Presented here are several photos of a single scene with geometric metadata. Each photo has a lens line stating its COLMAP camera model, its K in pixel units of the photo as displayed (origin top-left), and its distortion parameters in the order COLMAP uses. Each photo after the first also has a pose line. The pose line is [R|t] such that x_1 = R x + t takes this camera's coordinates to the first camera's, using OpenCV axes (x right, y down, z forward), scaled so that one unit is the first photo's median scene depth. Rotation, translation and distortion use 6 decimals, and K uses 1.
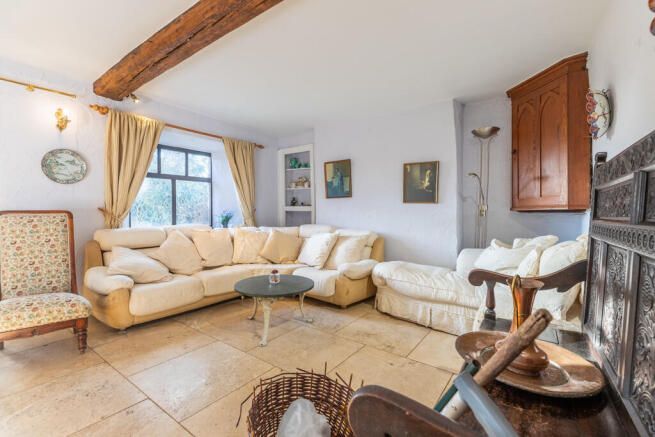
lens RADIAL K [[304.6, 0, 326.4], [0, 304.6, 216.5], [0, 0, 1]] dist [0.002152, -0.000738]
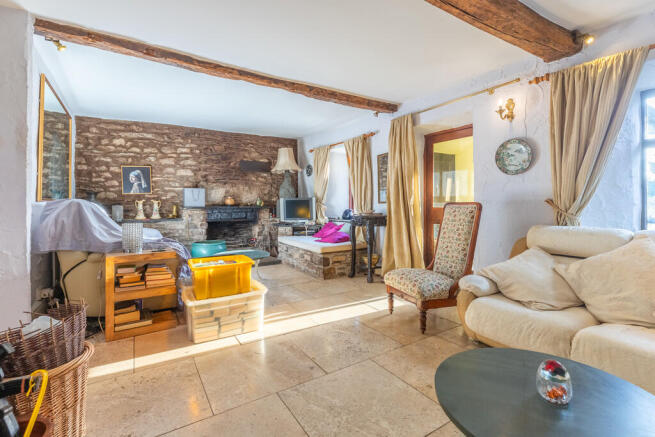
lens RADIAL K [[304.6, 0, 329.1], [0, 304.6, 203.8], [0, 0, 1]] dist [0.002152, -0.000738]
pose [[-0.360989, 0.000459, -0.932570, 0.230645], [-0.020926, 0.999744, 0.008593, -0.010772], [0.932335, 0.022617, -0.360887, 0.744259]]
